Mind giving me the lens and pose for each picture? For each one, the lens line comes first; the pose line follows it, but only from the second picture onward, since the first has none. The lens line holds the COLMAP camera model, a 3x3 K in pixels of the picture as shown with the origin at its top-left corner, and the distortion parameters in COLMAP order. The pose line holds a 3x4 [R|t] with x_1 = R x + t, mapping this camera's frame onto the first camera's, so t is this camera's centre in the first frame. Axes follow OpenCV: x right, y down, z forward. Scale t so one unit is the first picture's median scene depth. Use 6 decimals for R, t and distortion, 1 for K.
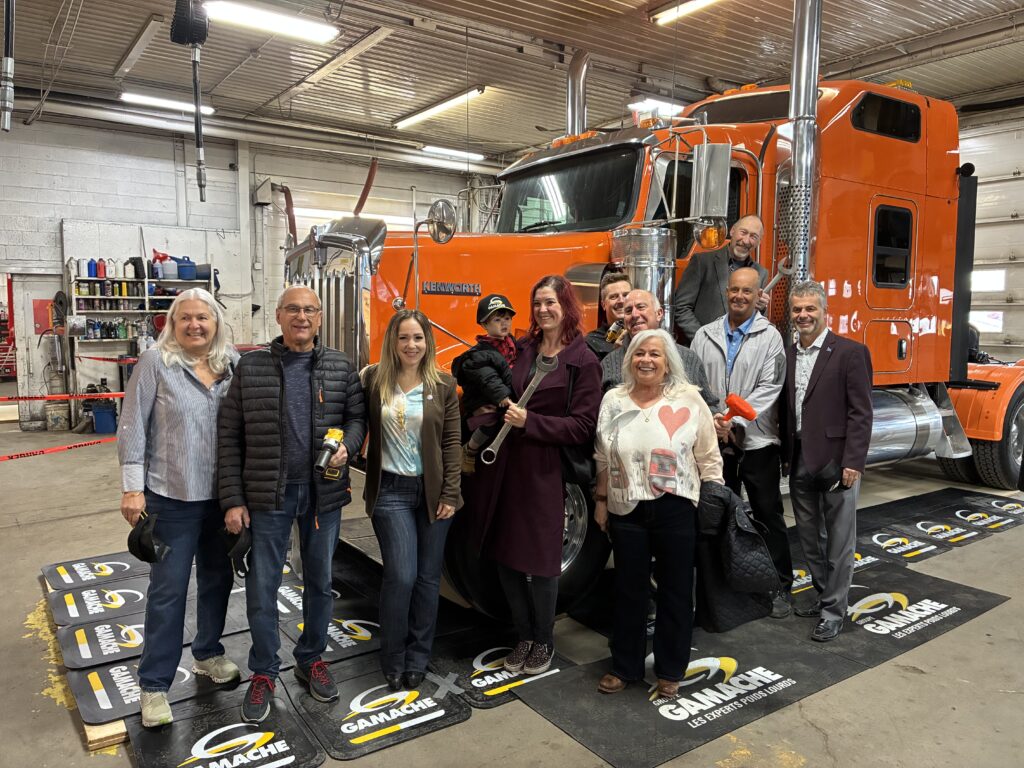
lens RADIAL K [[784.4, 0, 512.0], [0, 784.4, 384.0], [0, 0, 1]] dist [0.058764, 0.004983]
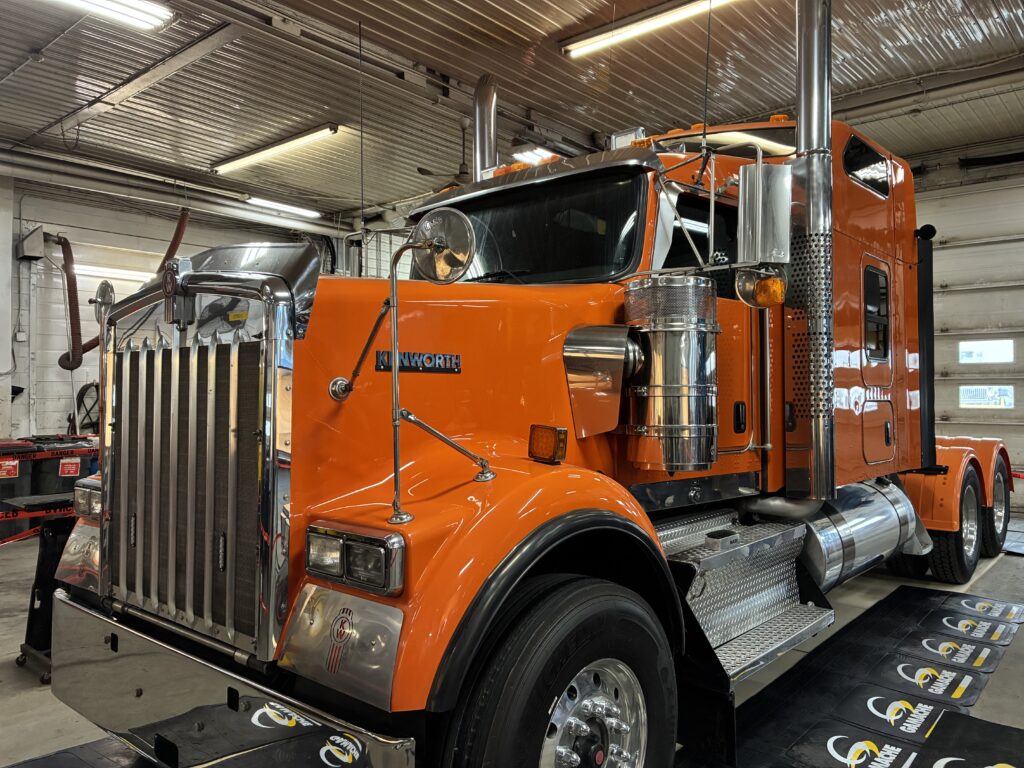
lens RADIAL K [[788.1, 0, 512.0], [0, 788.1, 384.0], [0, 0, 1]] dist [0.043624, -0.001208]
pose [[0.967962, -0.010751, 0.250867, -0.070036], [0.034625, 0.995254, -0.090947, -0.019881], [-0.248698, 0.096719, 0.963740, 0.168191]]
